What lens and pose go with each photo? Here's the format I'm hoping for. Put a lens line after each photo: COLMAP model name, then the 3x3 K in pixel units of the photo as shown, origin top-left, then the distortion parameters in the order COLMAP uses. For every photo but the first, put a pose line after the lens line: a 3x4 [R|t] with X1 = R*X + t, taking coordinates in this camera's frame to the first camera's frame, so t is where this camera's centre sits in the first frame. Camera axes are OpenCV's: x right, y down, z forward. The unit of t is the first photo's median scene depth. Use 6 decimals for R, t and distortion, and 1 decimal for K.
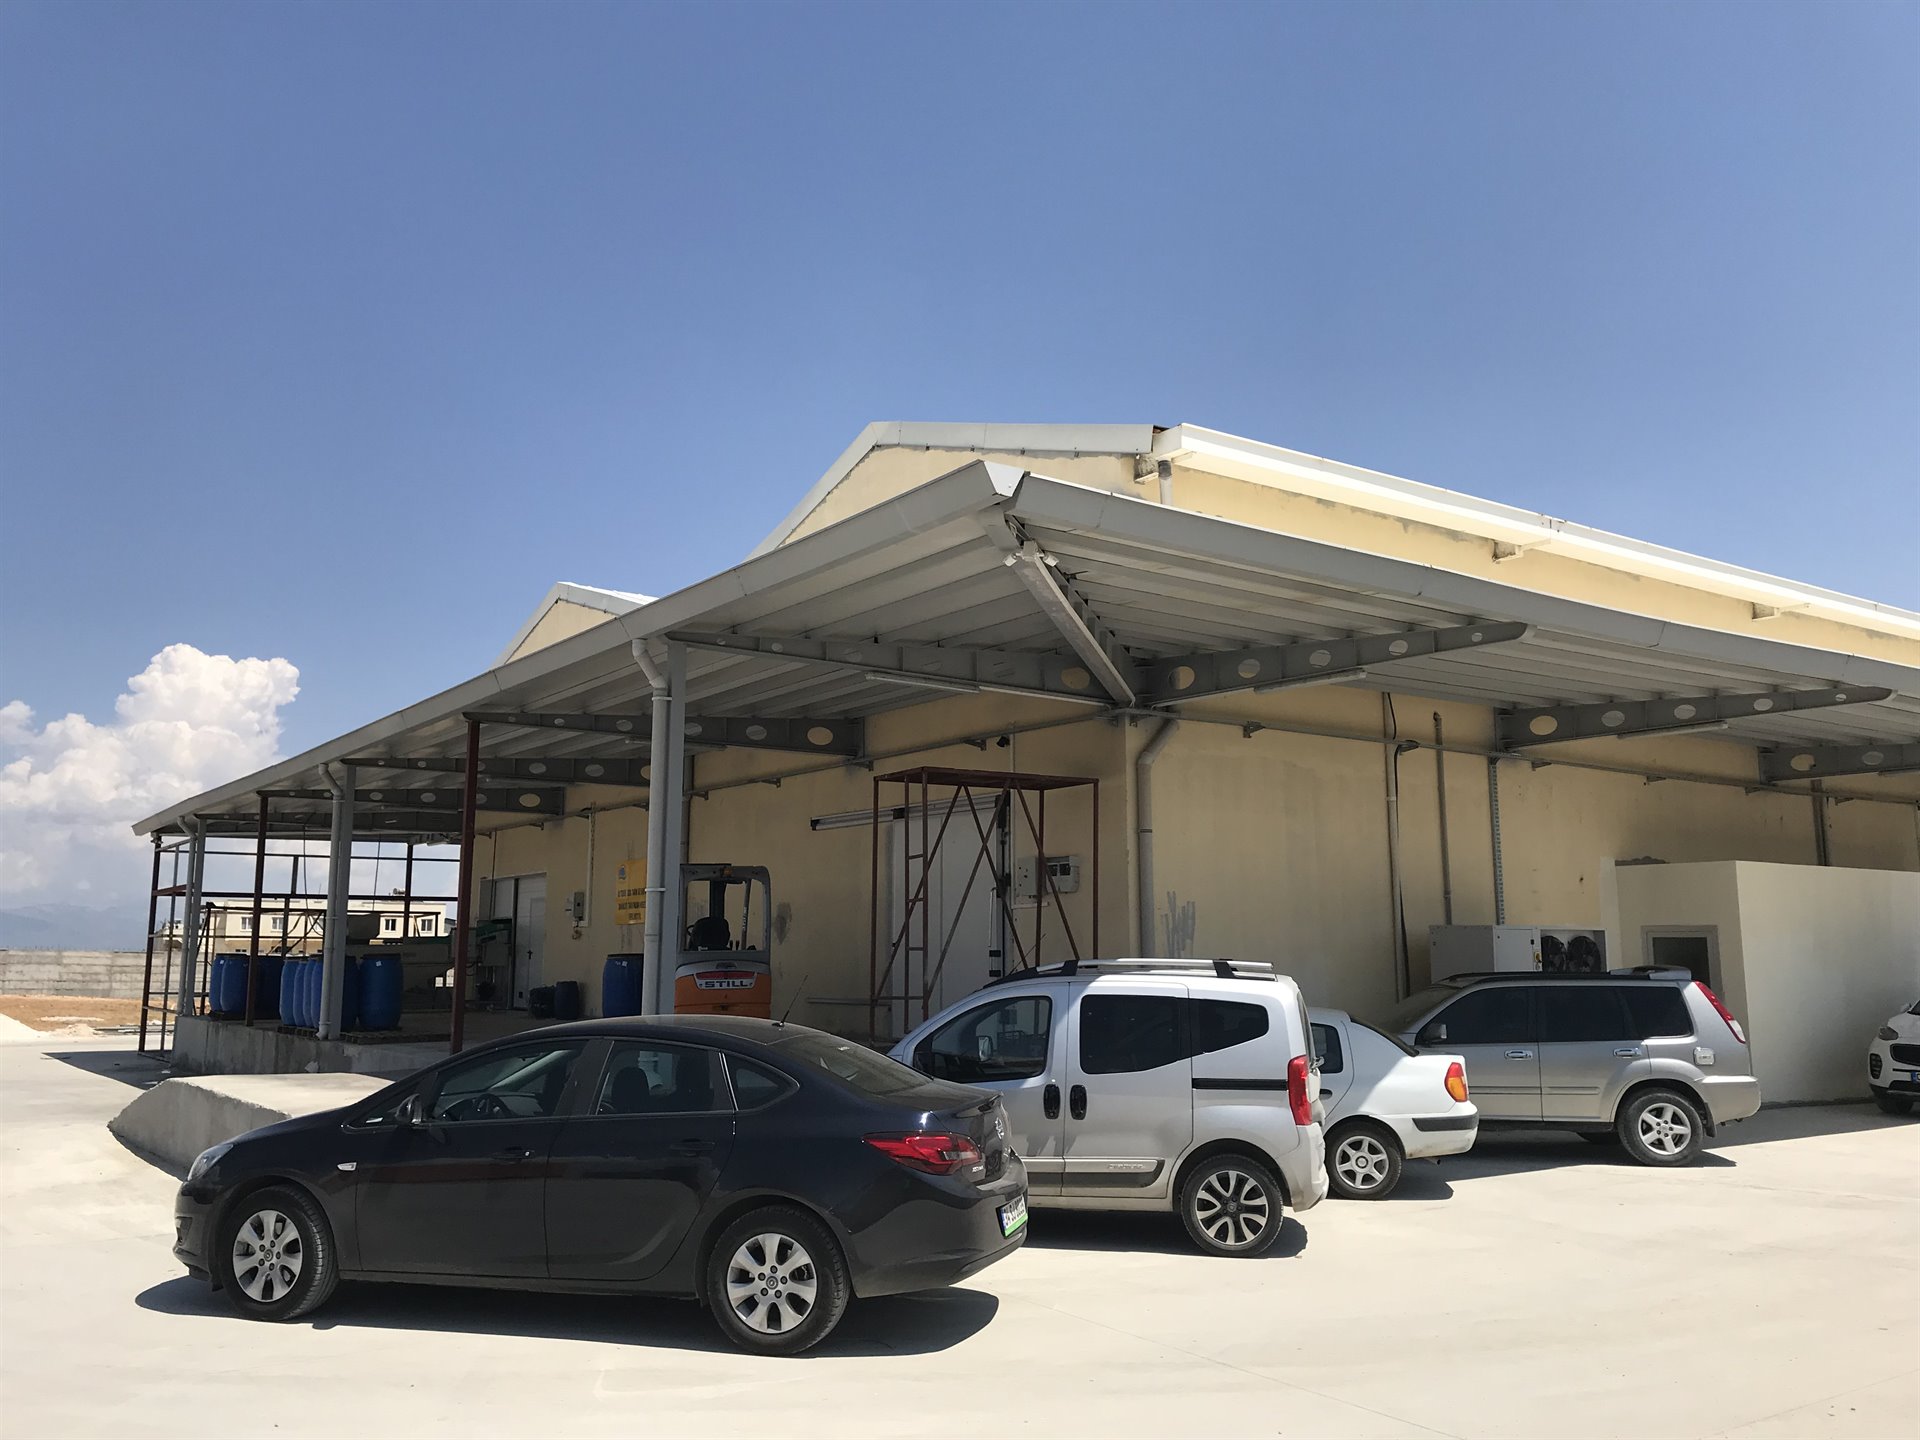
lens RADIAL K [[1526.5, 0, 960.0], [0, 1526.5, 720.0], [0, 0, 1]] dist [0.117238, -0.215703]
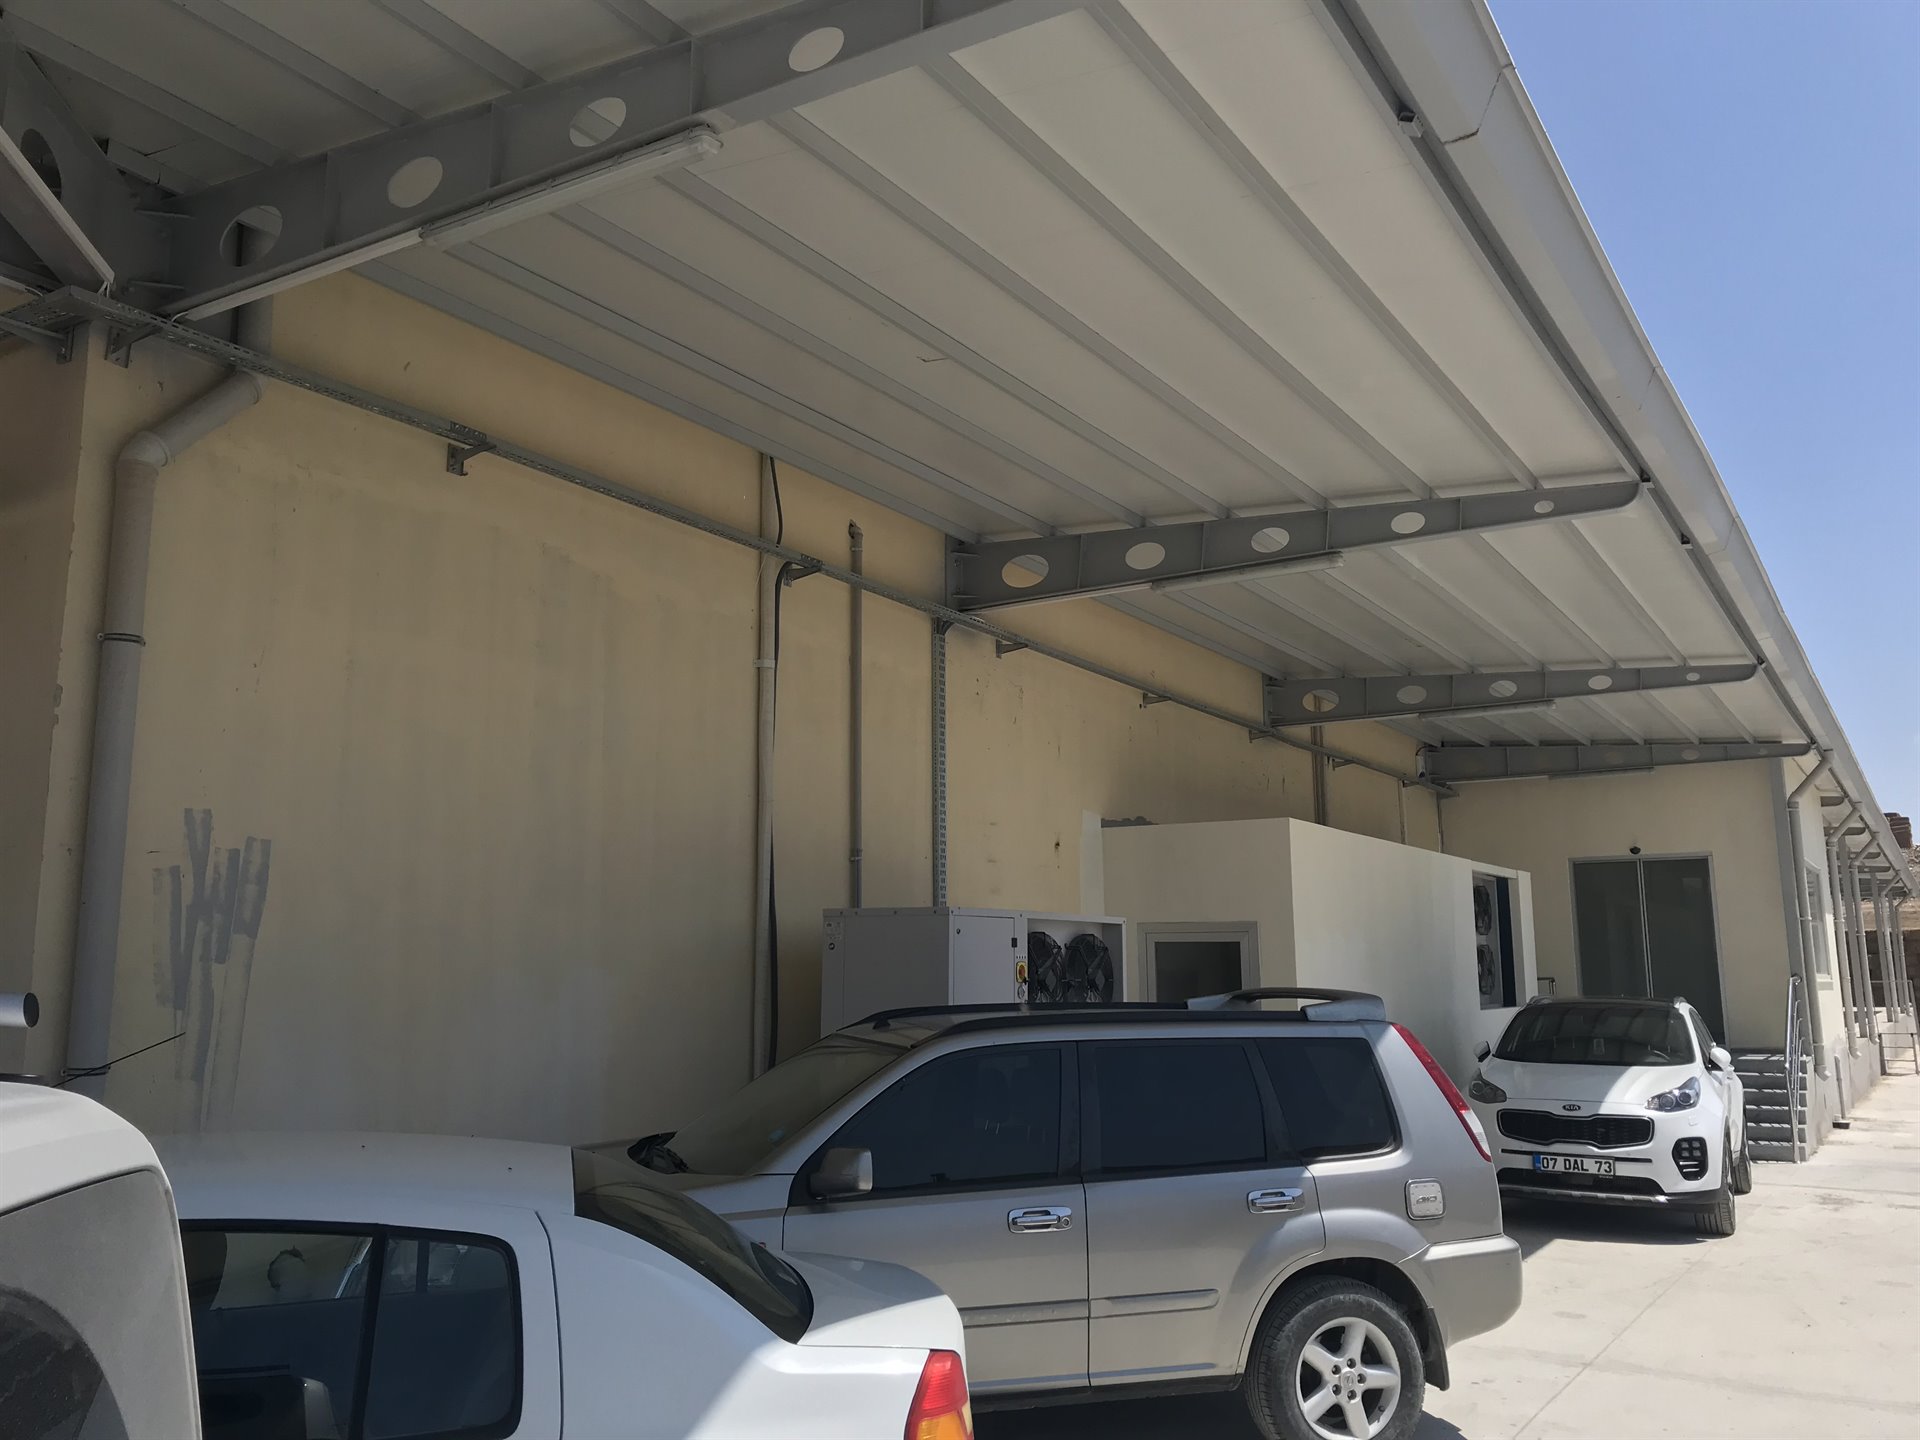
lens RADIAL K [[1561.7, 0, 960.0], [0, 1561.7, 720.0], [0, 0, 1]] dist [0.010272, 0.003847]
pose [[0.919418, 0.060423, 0.388612, 0.182099], [-0.055274, 0.998172, -0.024428, 0.101490], [-0.389377, 0.000979, 0.921078, 0.649942]]
